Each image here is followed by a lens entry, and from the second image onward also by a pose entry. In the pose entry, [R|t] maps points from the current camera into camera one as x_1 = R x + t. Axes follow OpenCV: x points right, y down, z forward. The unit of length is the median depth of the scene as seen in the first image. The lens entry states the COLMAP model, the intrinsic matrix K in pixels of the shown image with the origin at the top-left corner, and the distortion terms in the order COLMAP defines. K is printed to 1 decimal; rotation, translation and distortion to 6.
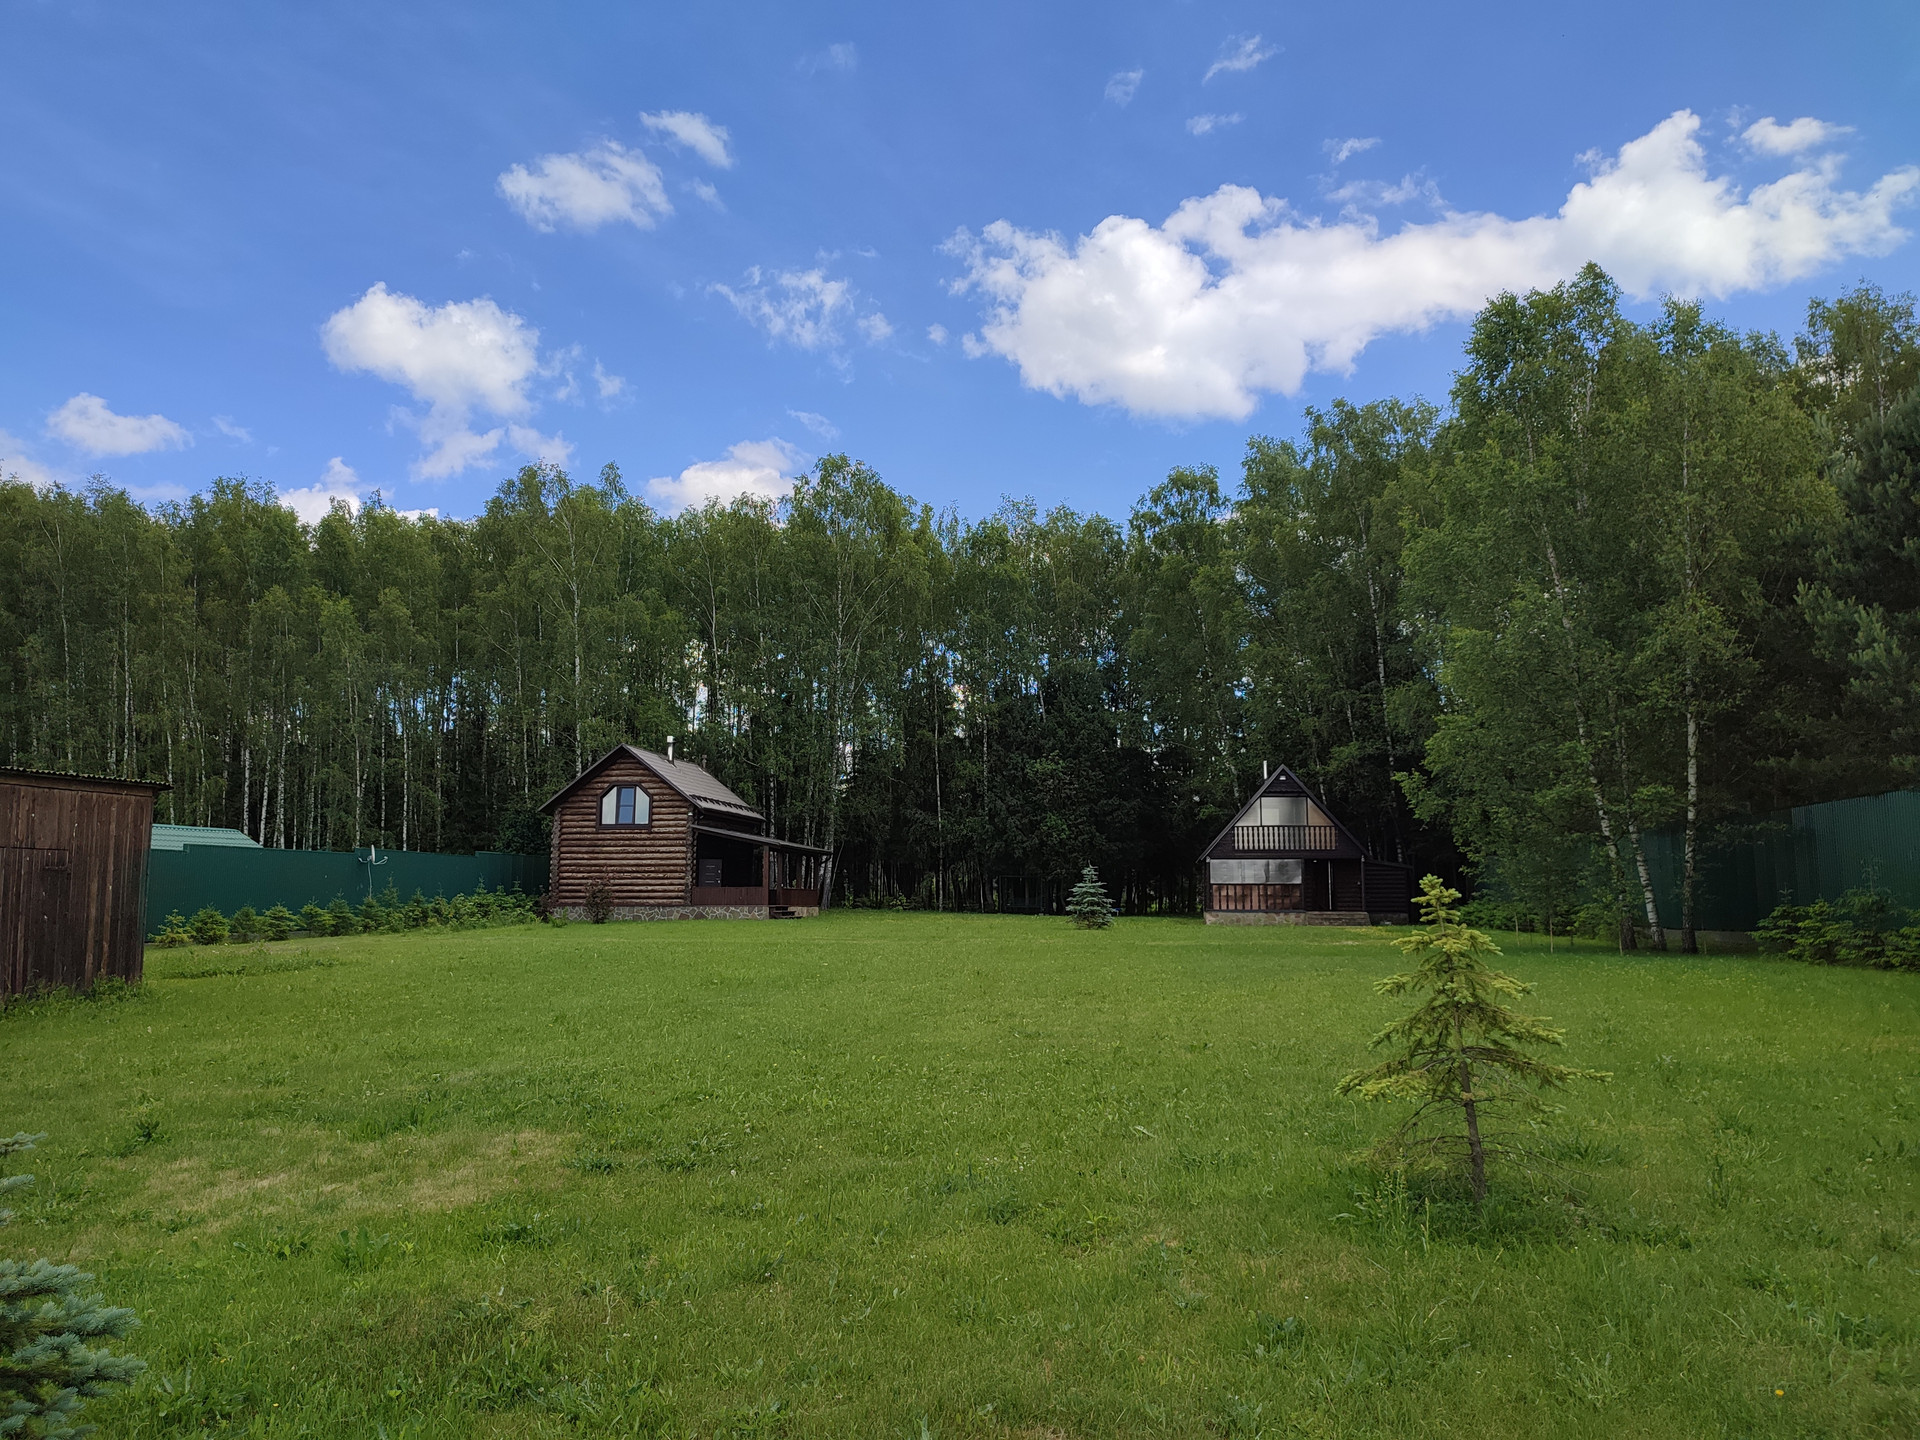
lens RADIAL K [[1436.0, 0, 937.4], [0, 1436.0, 728.4], [0, 0, 1]] dist [0.007520, -0.010883]
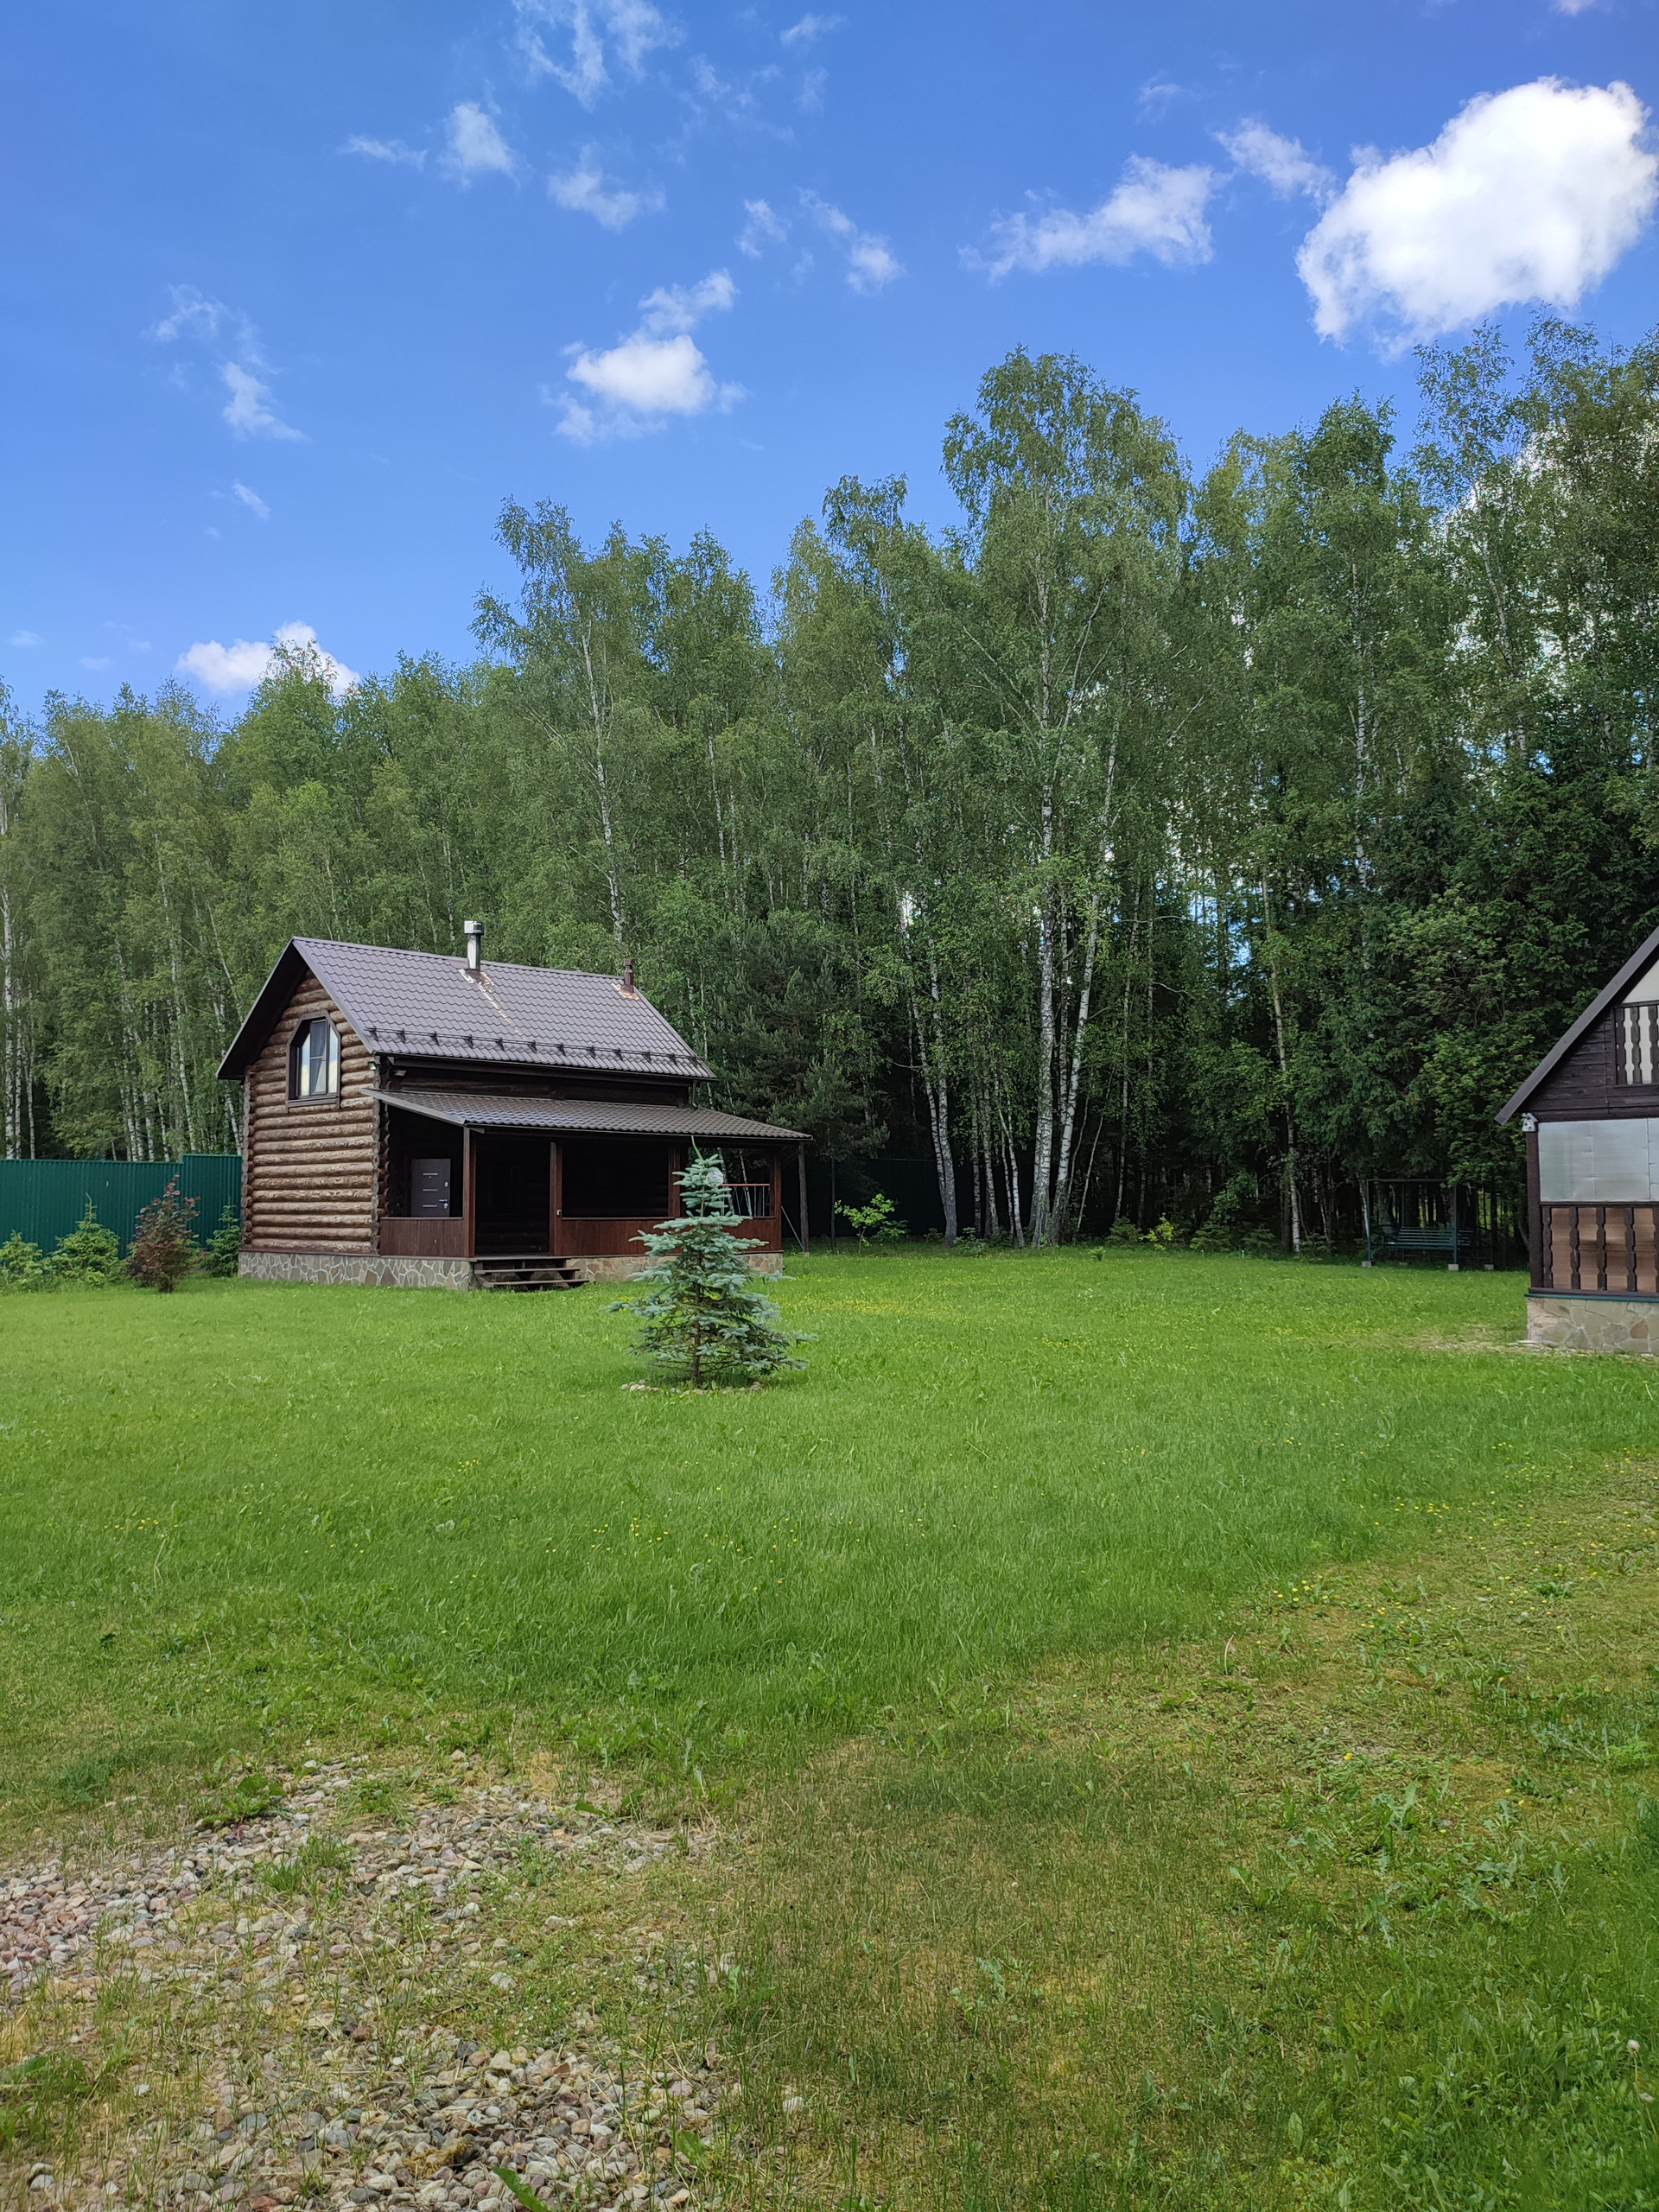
lens RADIAL K [[1694.3, 0, 742.8], [0, 1694.3, 1101.8], [0, 0, 1]] dist [0.004959, 0.004528]
pose [[0.787761, -0.045023, -0.614333, 0.271560], [0.078266, 0.996558, 0.027325, 0.063805], [0.610989, -0.069607, 0.788573, 0.611457]]
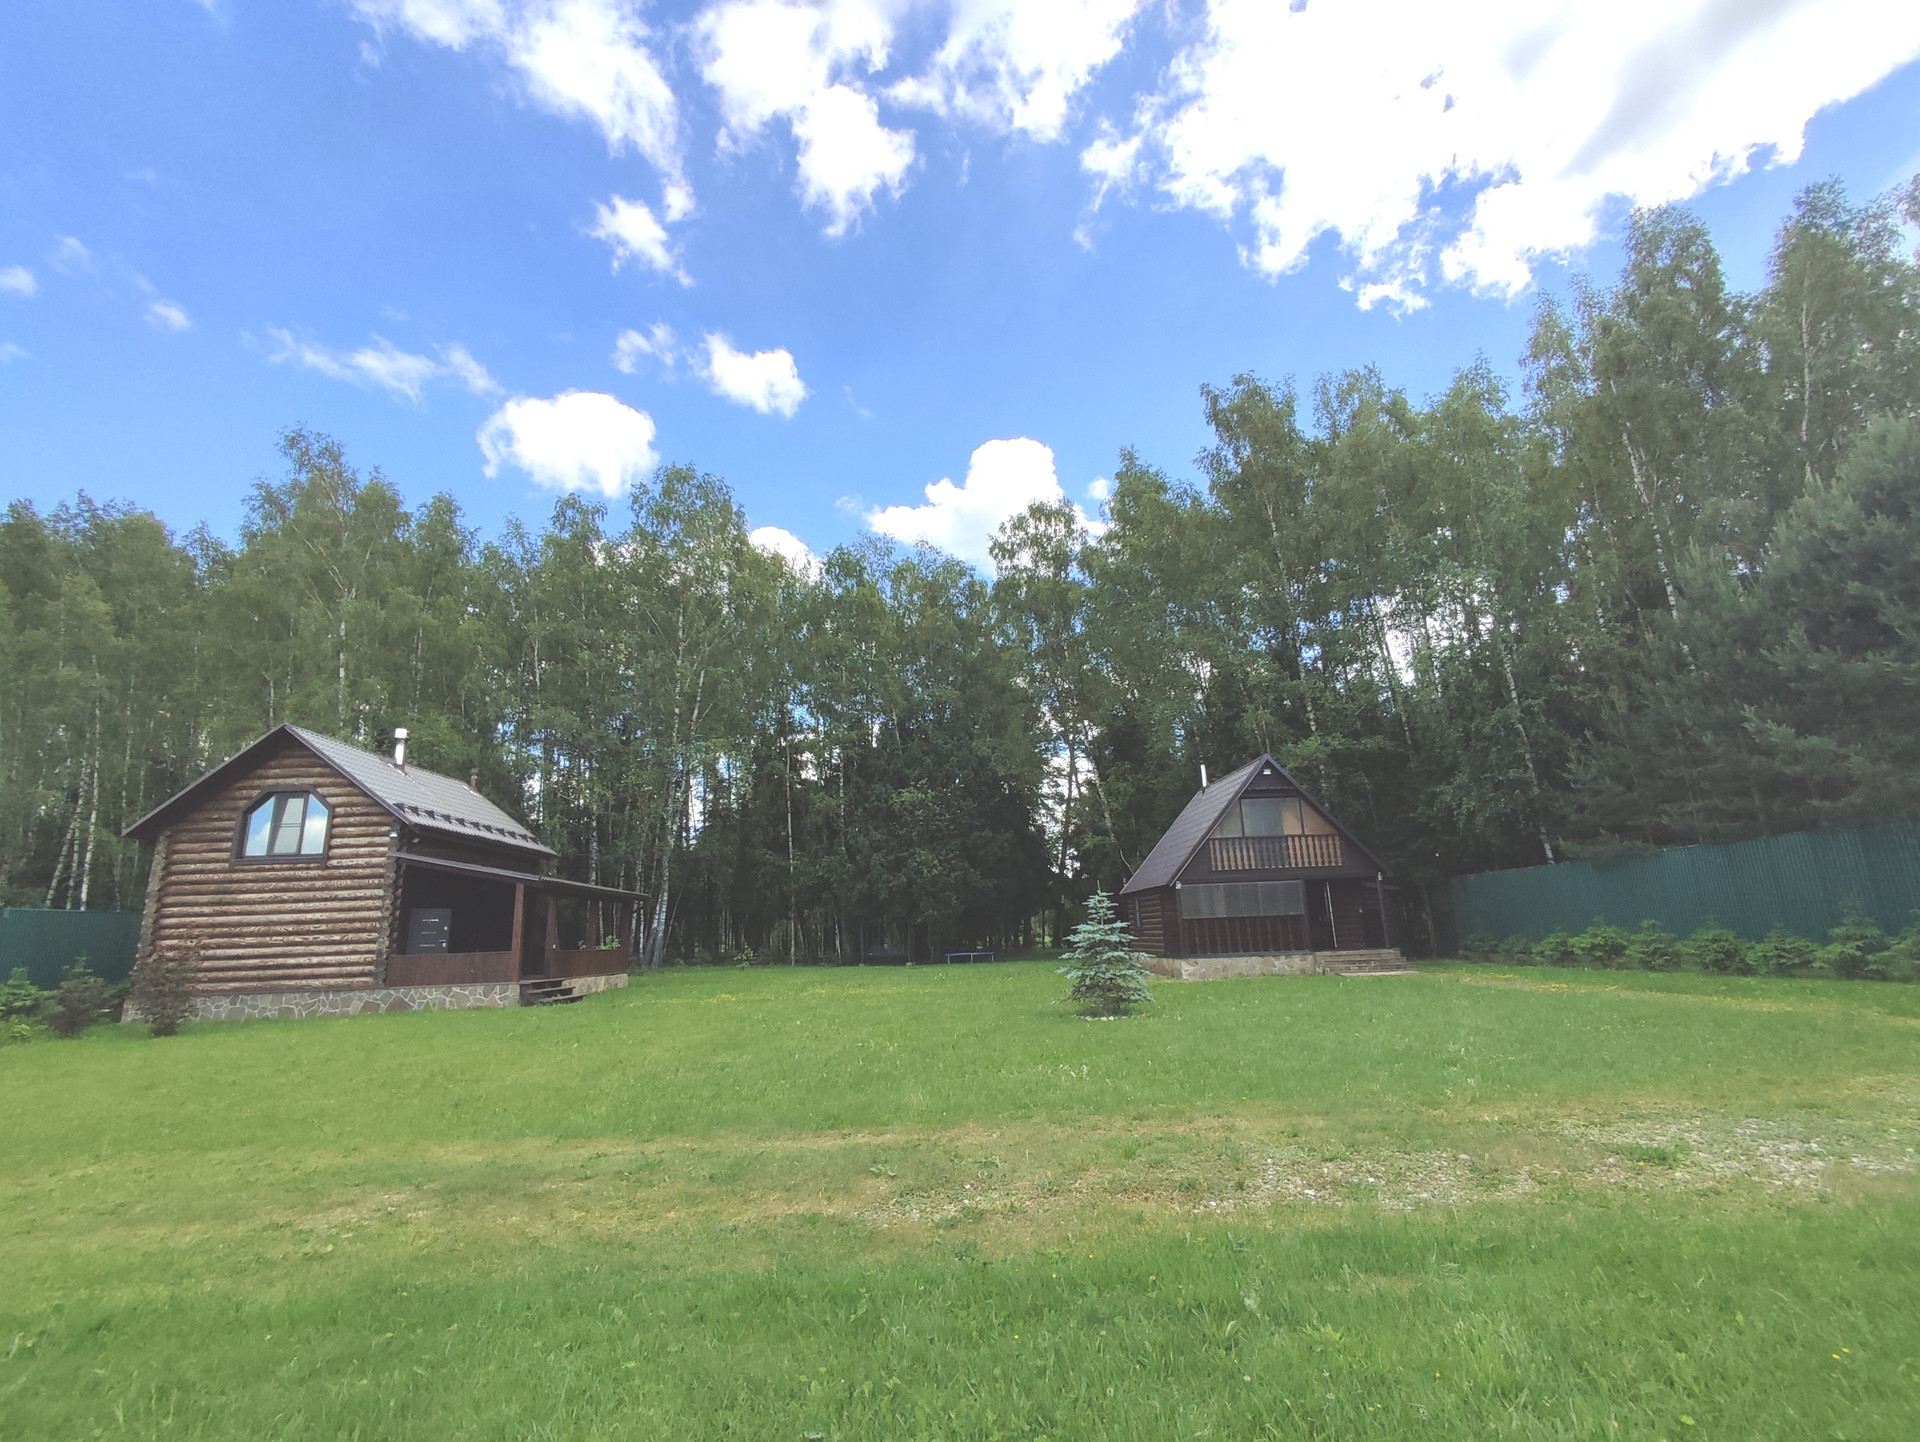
lens RADIAL K [[901.9, 0, 969.7], [0, 901.9, 724.6], [0, 0, 1]] dist [-0.017459, 0.000921]
pose [[0.977996, 0.005942, 0.208540, -0.010557], [0.017543, 0.993712, -0.110586, 0.058089], [-0.207886, 0.111811, 0.971742, 0.559035]]
